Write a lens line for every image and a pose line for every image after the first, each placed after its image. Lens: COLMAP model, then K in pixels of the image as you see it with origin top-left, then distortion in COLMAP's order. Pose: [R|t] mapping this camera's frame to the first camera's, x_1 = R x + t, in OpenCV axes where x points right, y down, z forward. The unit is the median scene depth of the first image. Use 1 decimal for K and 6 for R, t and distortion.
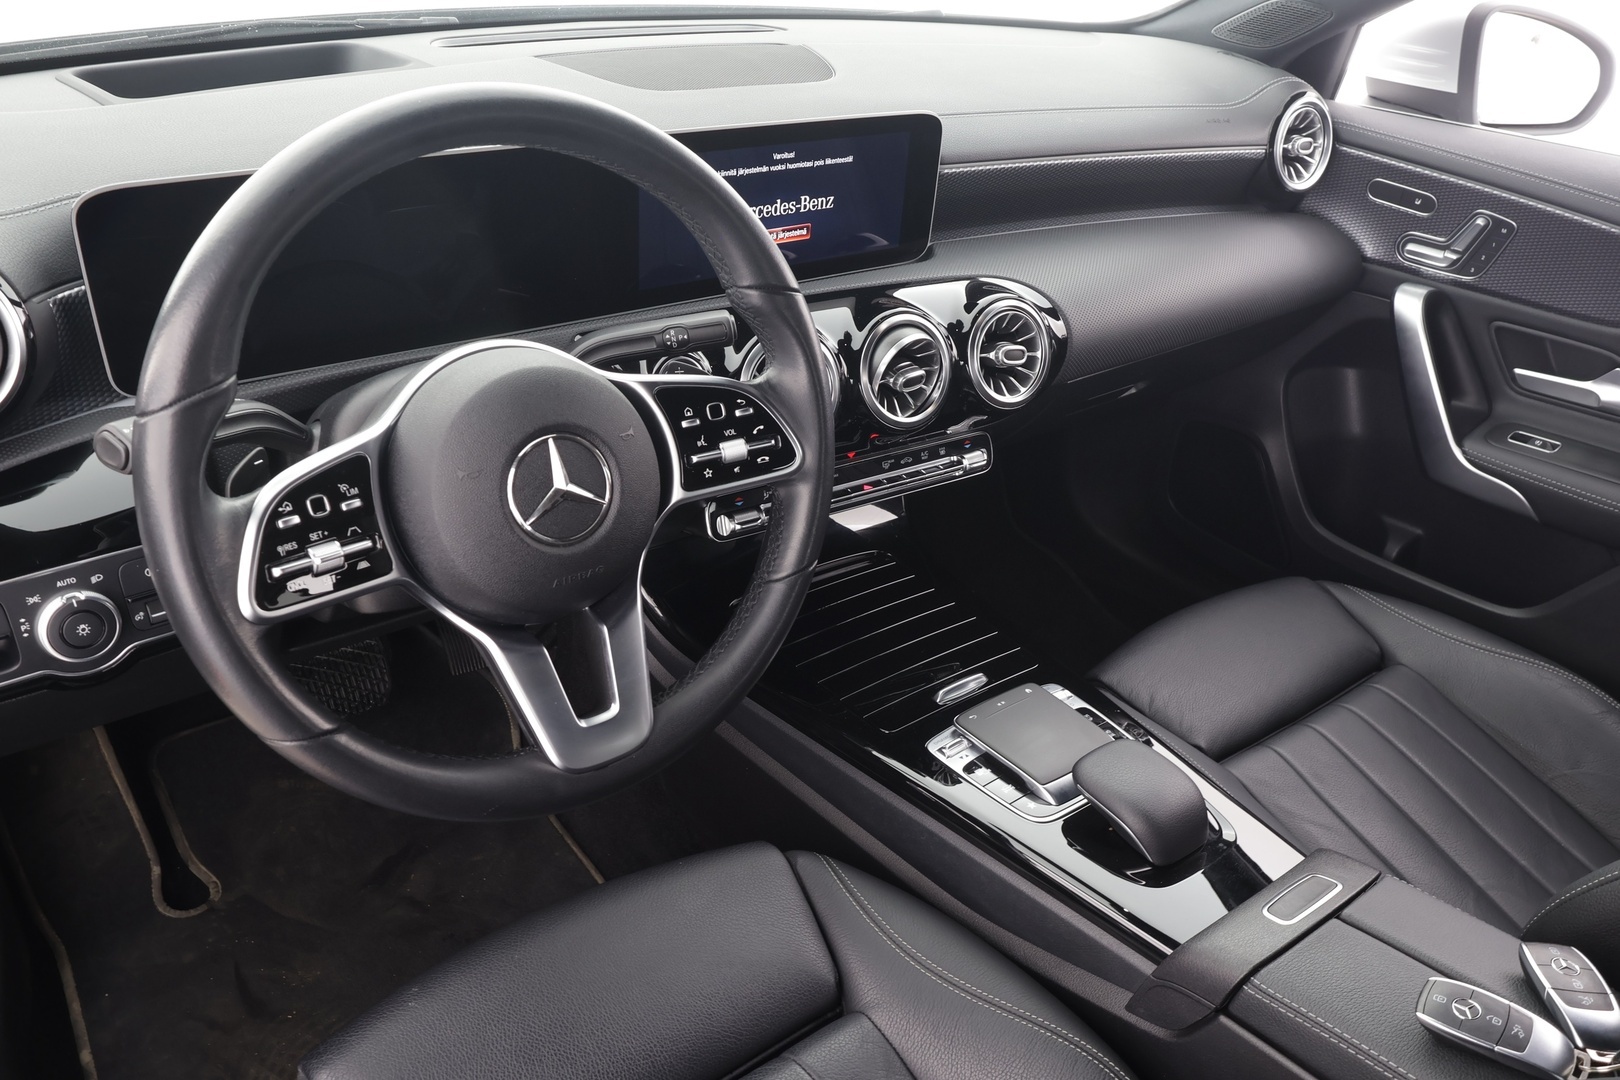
lens RADIAL K [[1298.8, 0, 806.7], [0, 1298.8, 536.2], [0, 0, 1]] dist [0.002519, -0.002063]
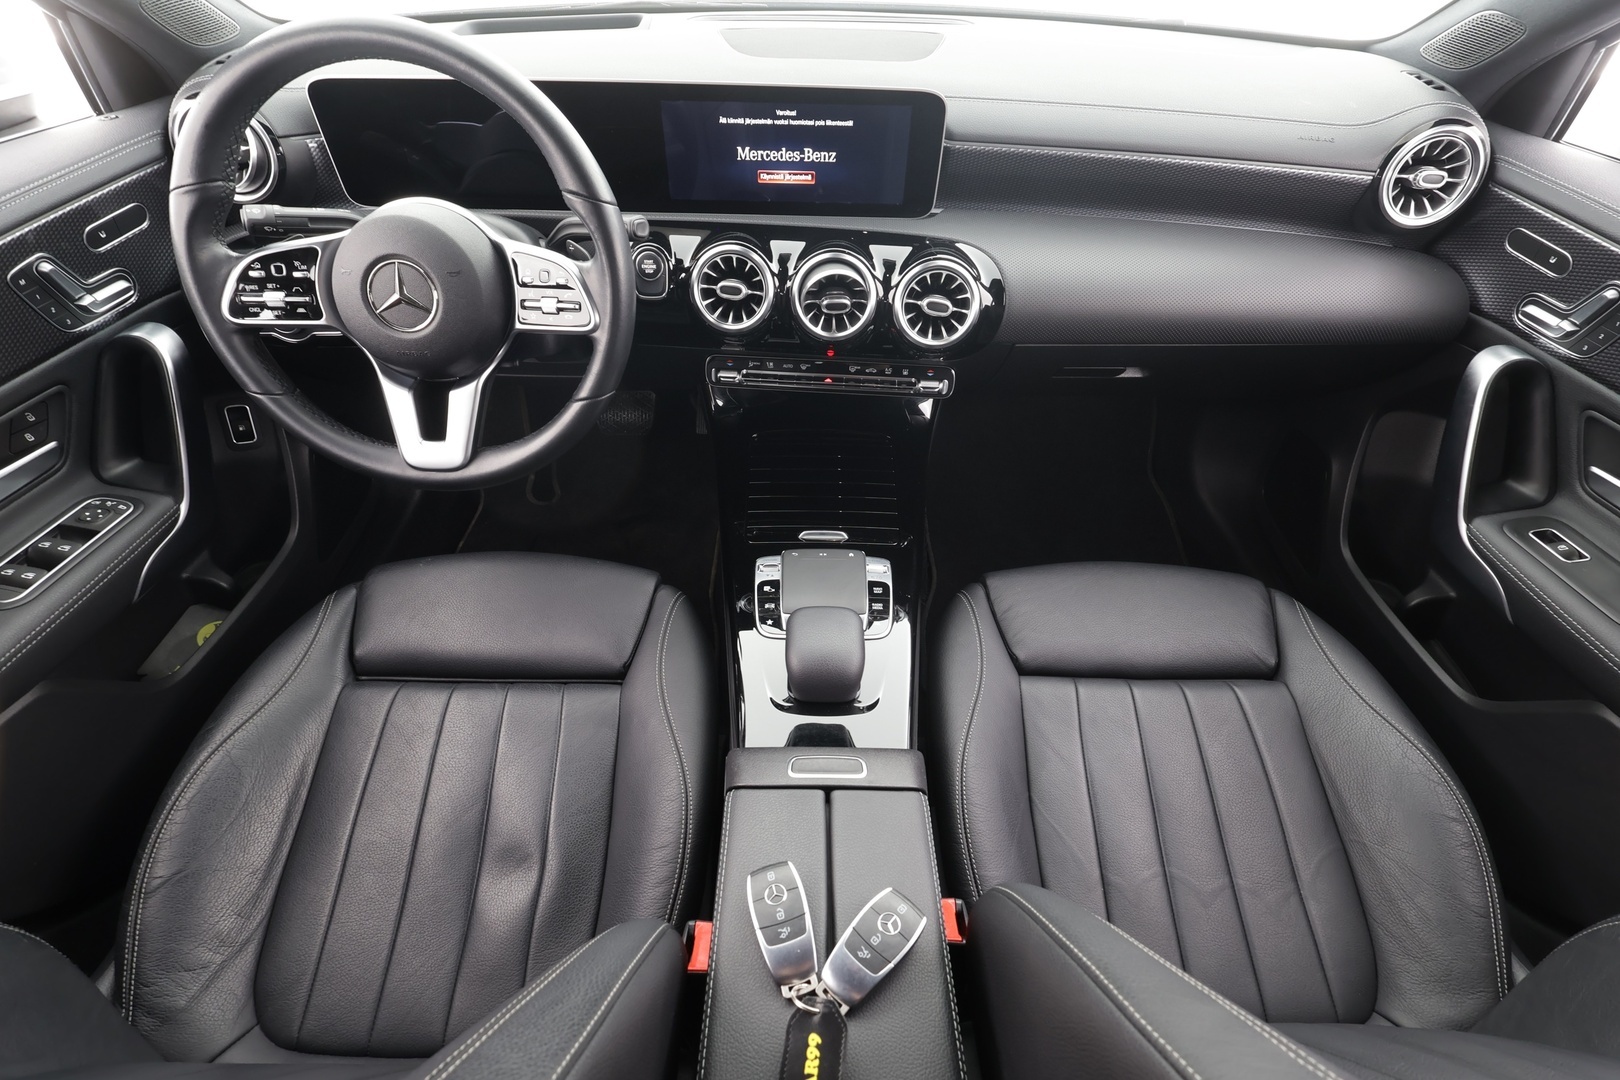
lens RADIAL K [[768.1, 0, 810.0], [0, 768.1, 540.0], [0, 0, 1]] dist [0.001214, 0.000979]
pose [[0.782887, 0.375377, -0.496165, 0.556219], [-0.272383, 0.923789, 0.269111, -0.105623], [0.559370, -0.075537, 0.825469, 0.325440]]
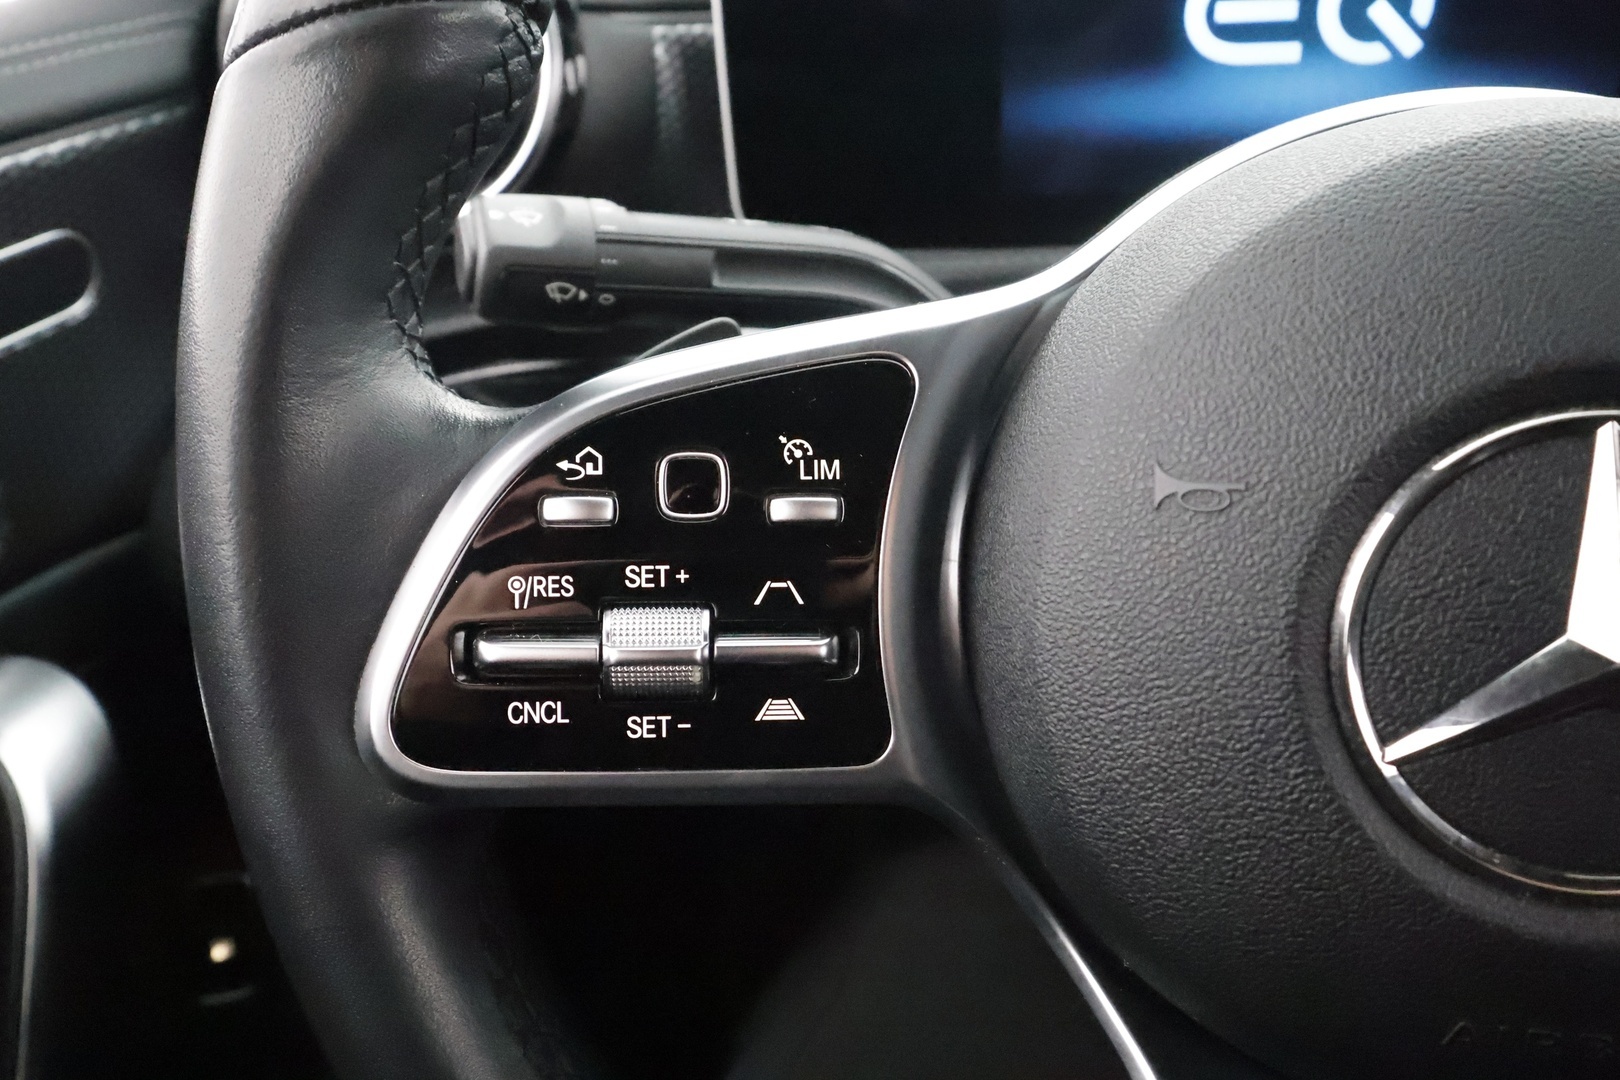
lens RADIAL K [[1264.8, 0, 848.3], [0, 1264.8, 541.8], [0, 0, 1]] dist [-0.050360, -0.003125]
pose [[0.691608, 0.252494, -0.676702, -0.092086], [-0.269415, 0.959471, 0.082652, -0.029135], [0.670144, 0.125151, 0.731603, 0.518417]]
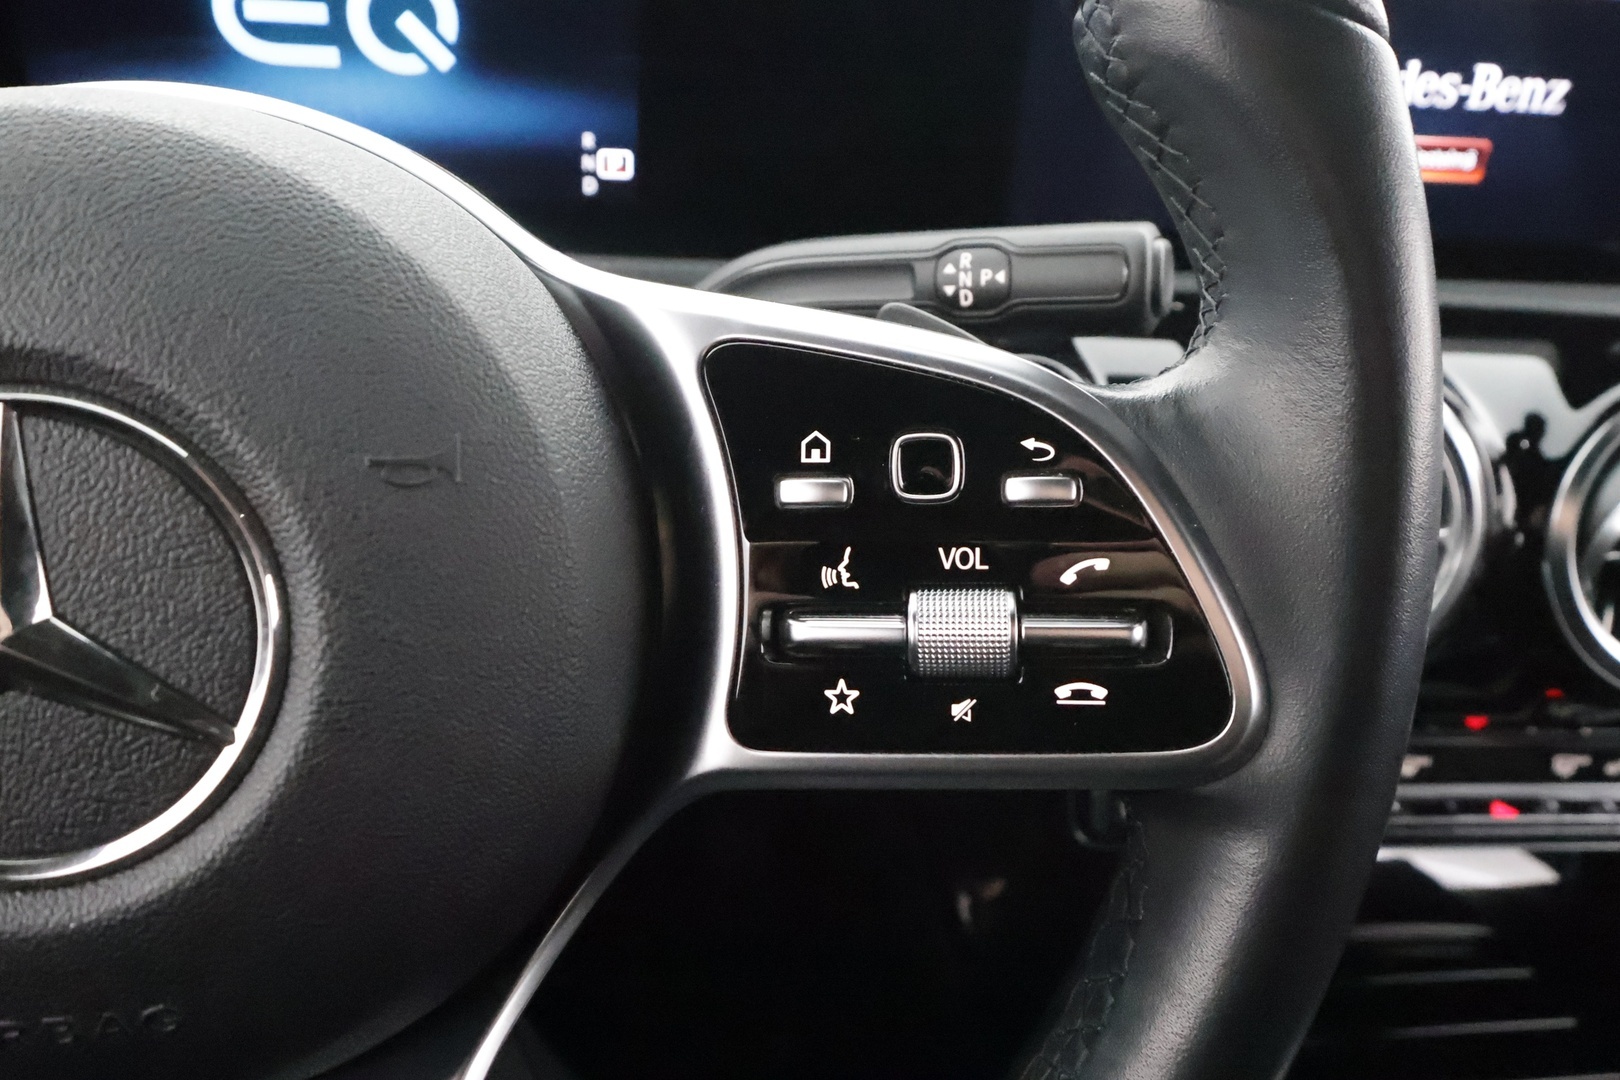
lens RADIAL K [[1248.2, 0, 811.1], [0, 1248.2, 621.2], [0, 0, 1]] dist [0.001844, -0.000728]
pose [[0.877209, 0.197021, -0.437821, 0.017829], [-0.225047, 0.974268, -0.012474, -0.045292], [0.424097, 0.109472, 0.898976, 0.599356]]
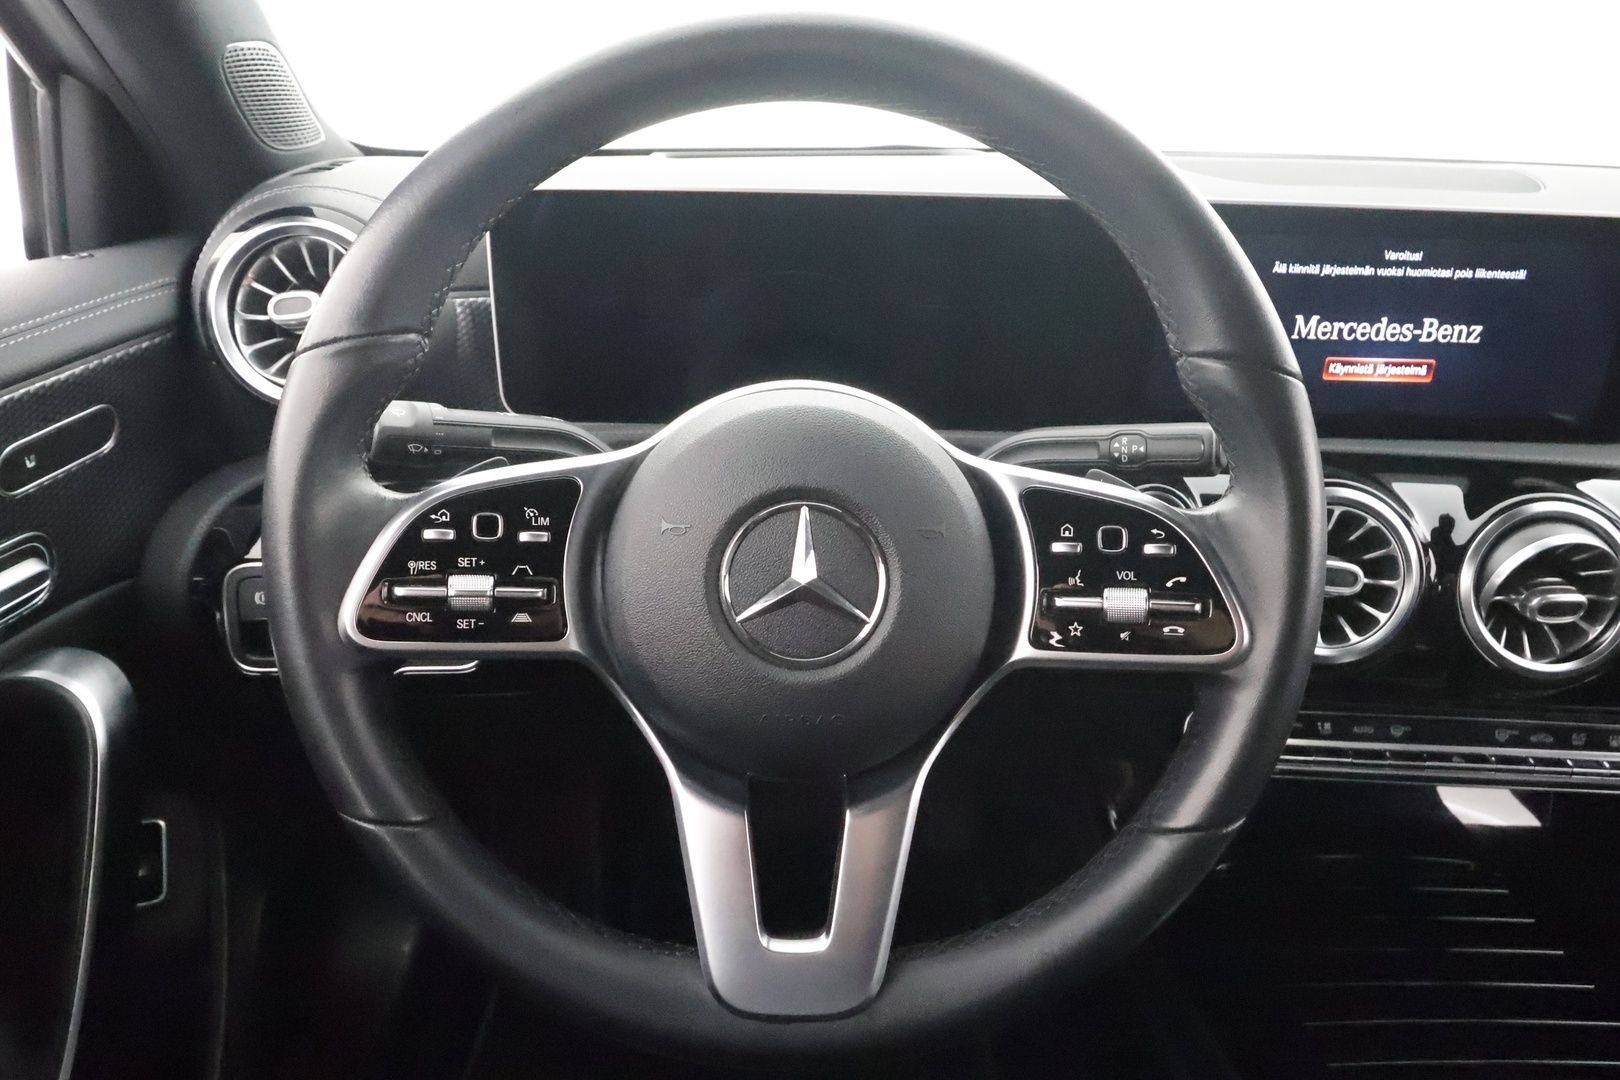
lens RADIAL K [[1135.7, 0, 804.5], [0, 1135.7, 543.0], [0, 0, 1]] dist [0.007491, -0.001799]
pose [[0.804574, 0.174162, -0.567740, 0.097703], [-0.268616, 0.959367, -0.086370, -0.004122], [0.529629, 0.221995, 0.818665, 0.357946]]
